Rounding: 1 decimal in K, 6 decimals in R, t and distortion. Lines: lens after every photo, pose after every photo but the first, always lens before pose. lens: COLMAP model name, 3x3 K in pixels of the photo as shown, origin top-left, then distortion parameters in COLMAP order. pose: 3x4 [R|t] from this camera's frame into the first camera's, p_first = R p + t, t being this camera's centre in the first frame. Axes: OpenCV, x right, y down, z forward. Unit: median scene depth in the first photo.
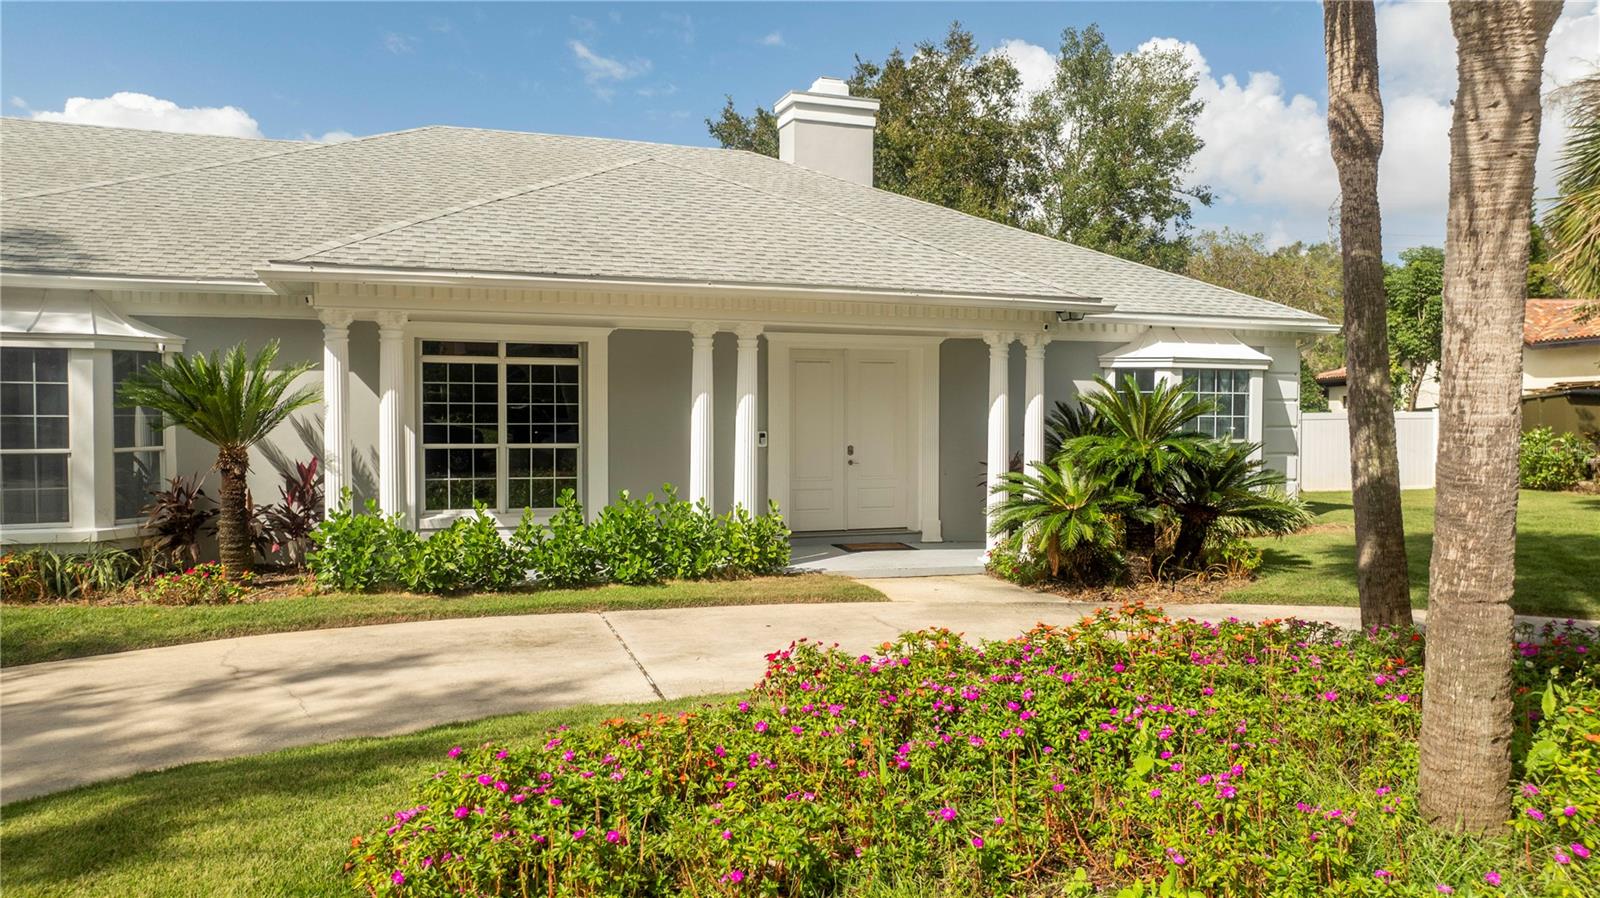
lens RADIAL K [[1130.2, 0, 800.0], [0, 1130.2, 449.0], [0, 0, 1]] dist [-0.023509, -0.001031]
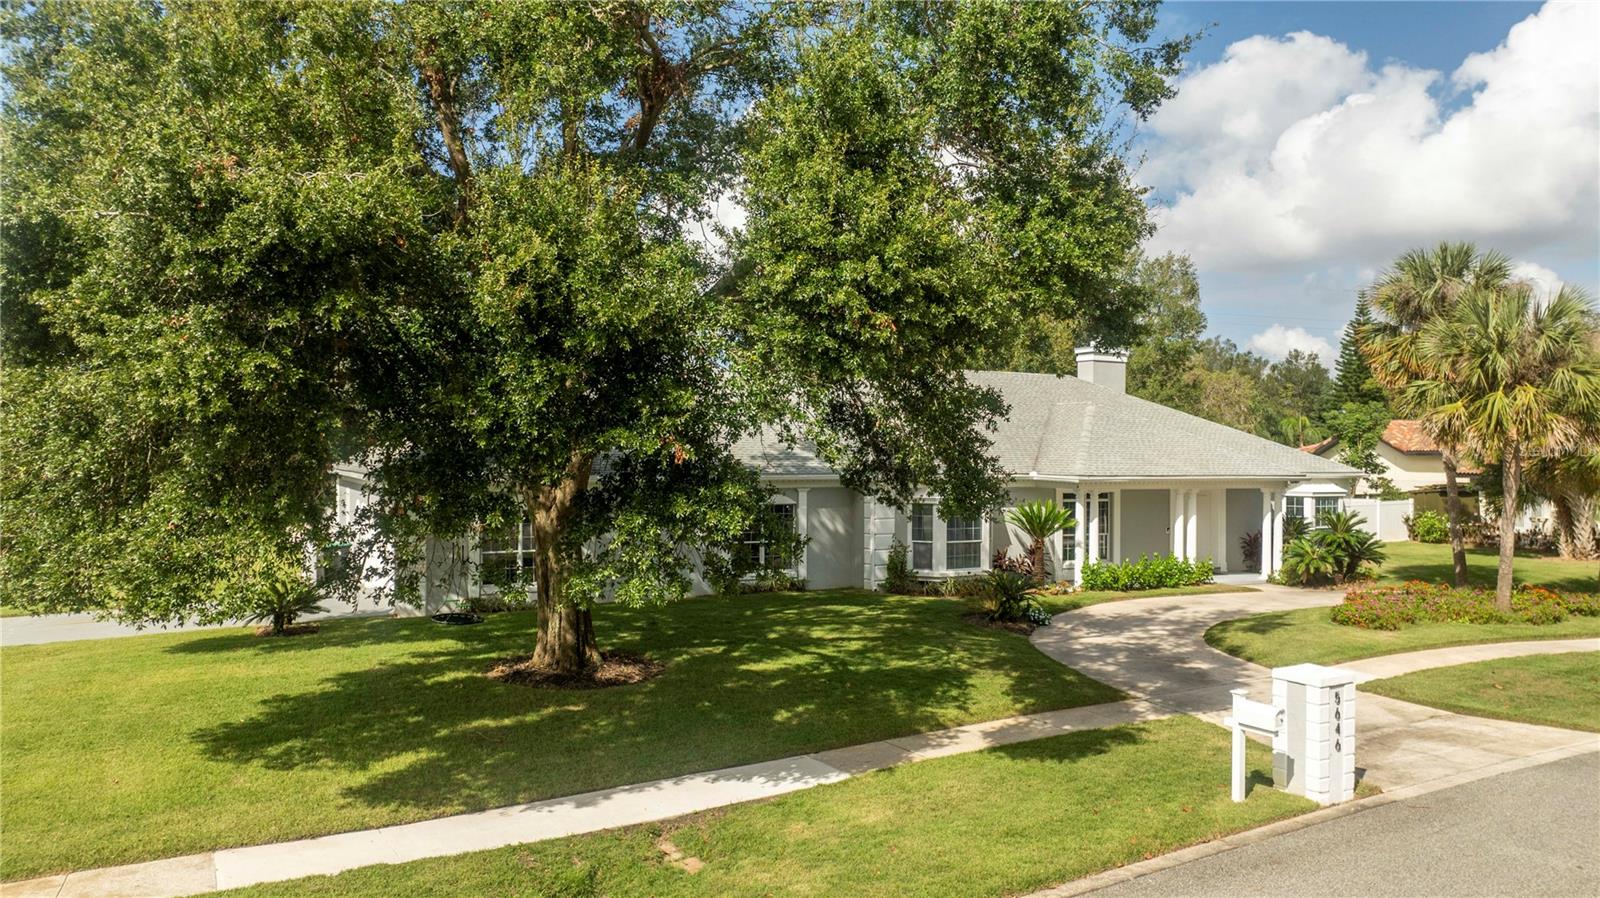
lens RADIAL K [[1130.2, 0, 800.0], [0, 1130.2, 449.0], [0, 0, 1]] dist [-0.023509, -0.001031]
pose [[0.990127, 0.003441, 0.140130, -1.208451], [0.001770, 0.999312, -0.037051, -0.097933], [-0.140161, 0.036934, 0.989440, -1.347602]]
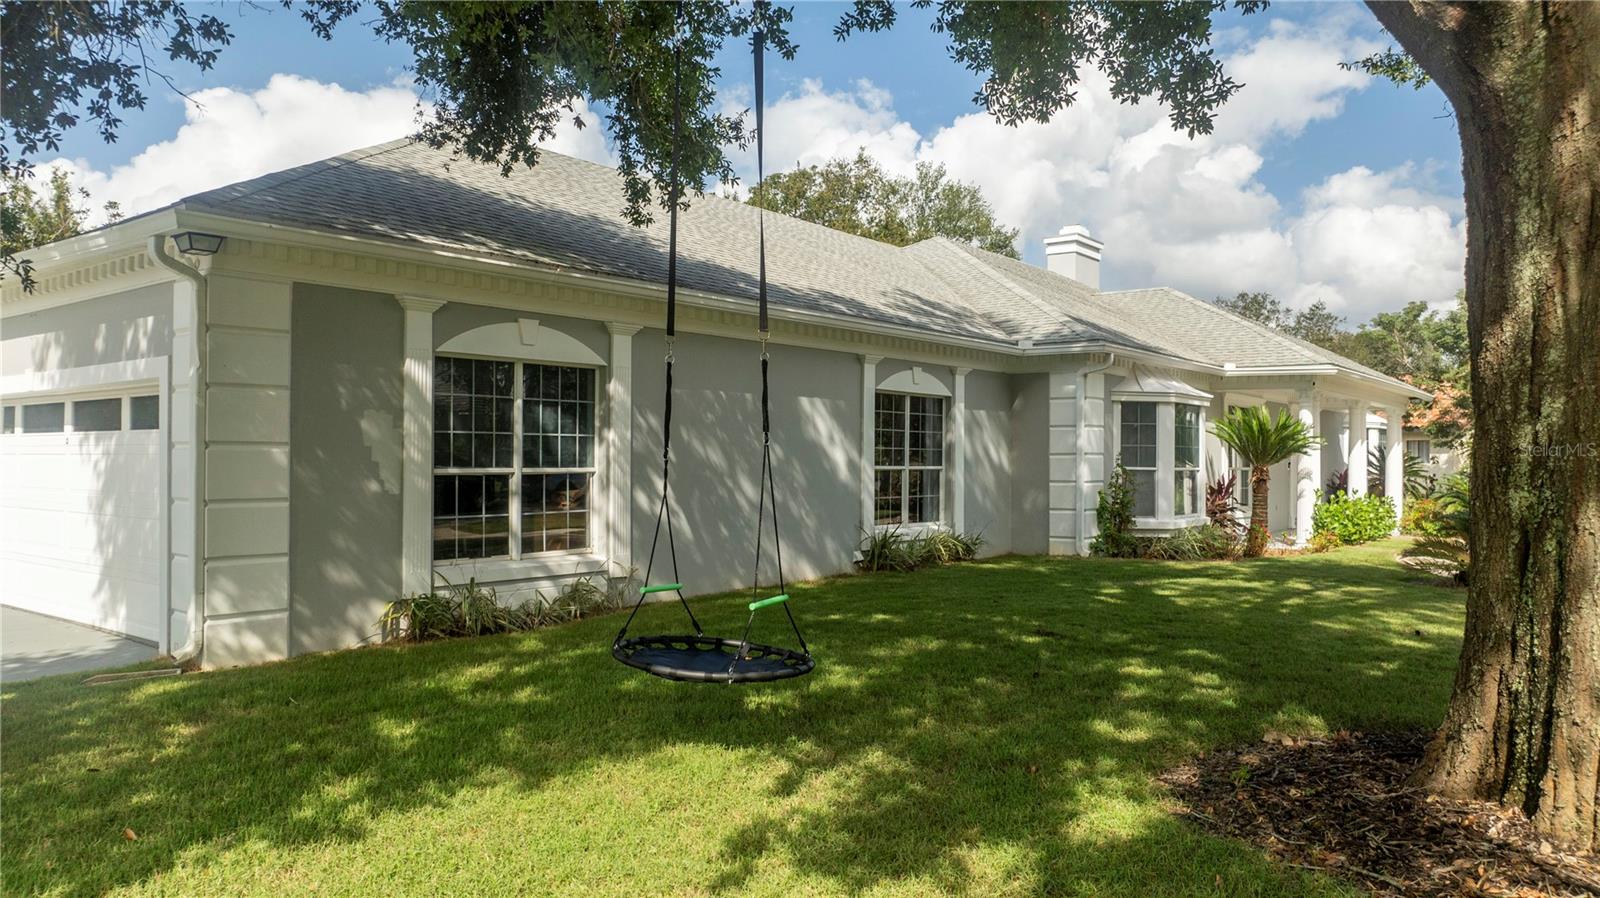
lens RADIAL K [[1128.6, 0, 800.0], [0, 1128.6, 449.0], [0, 0, 1]] dist [-0.022610, 0.005596]
pose [[0.848560, 0.008413, 0.529032, -1.649716], [0.014408, 0.999135, -0.039000, 0.023176], [-0.528903, 0.040716, 0.847705, -0.062307]]
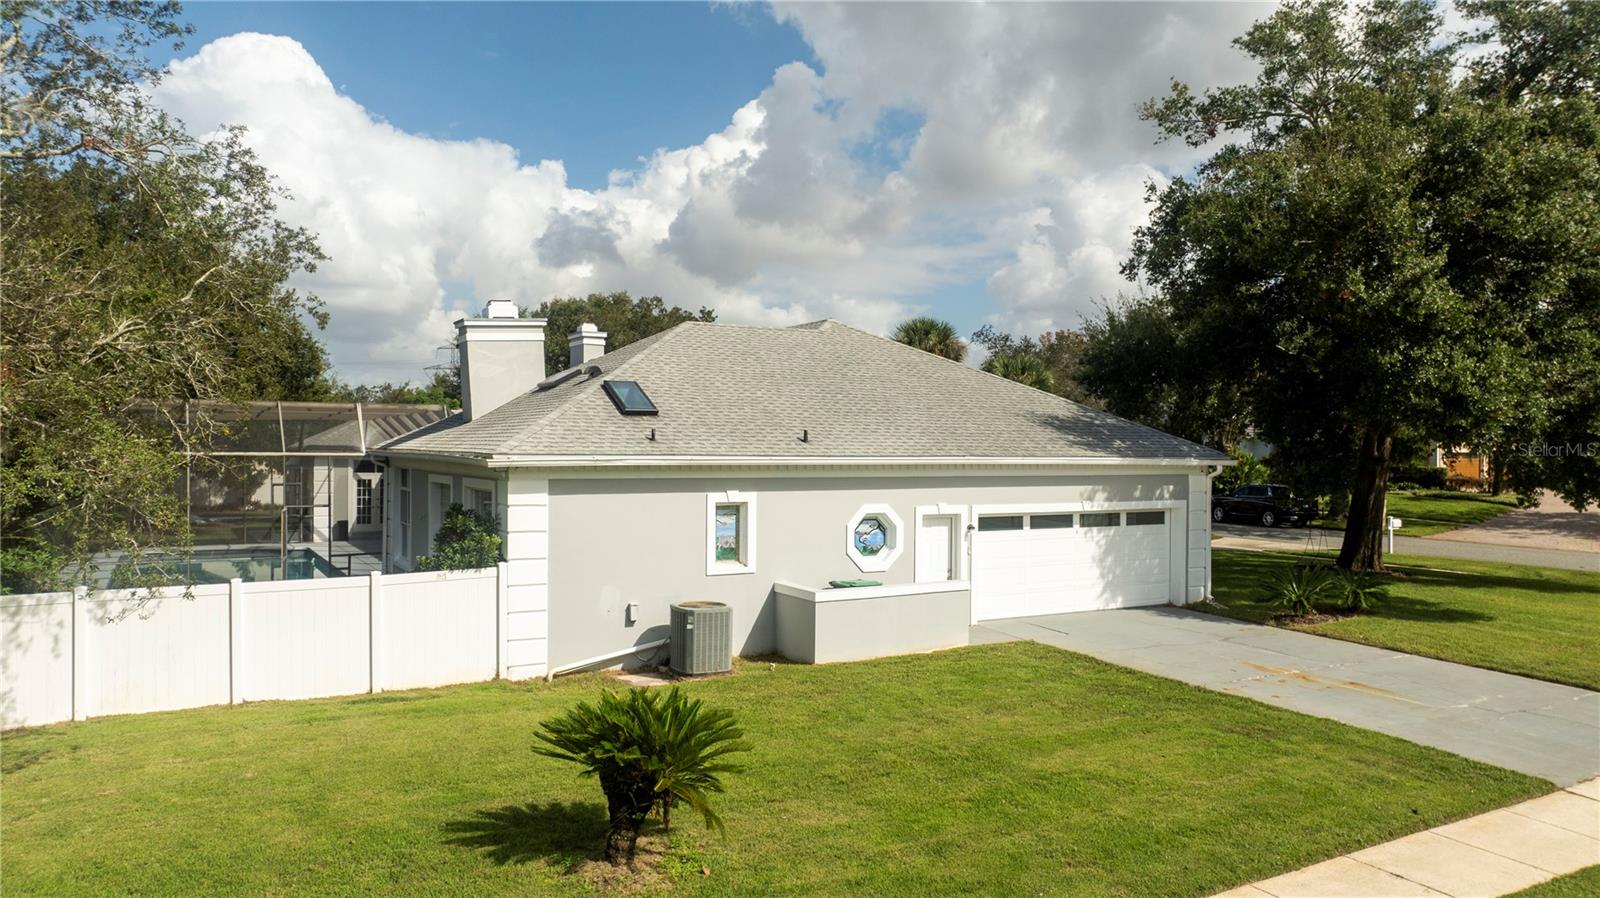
lens RADIAL K [[1072.1, 0, 800.0], [0, 1072.1, 449.0], [0, 0, 1]] dist [-0.004373, -0.000597]
pose [[-0.139778, -0.006718, 0.990160, -3.187934], [0.025539, 0.999620, 0.010388, -0.169758], [-0.989853, 0.026739, -0.139554, 1.461535]]
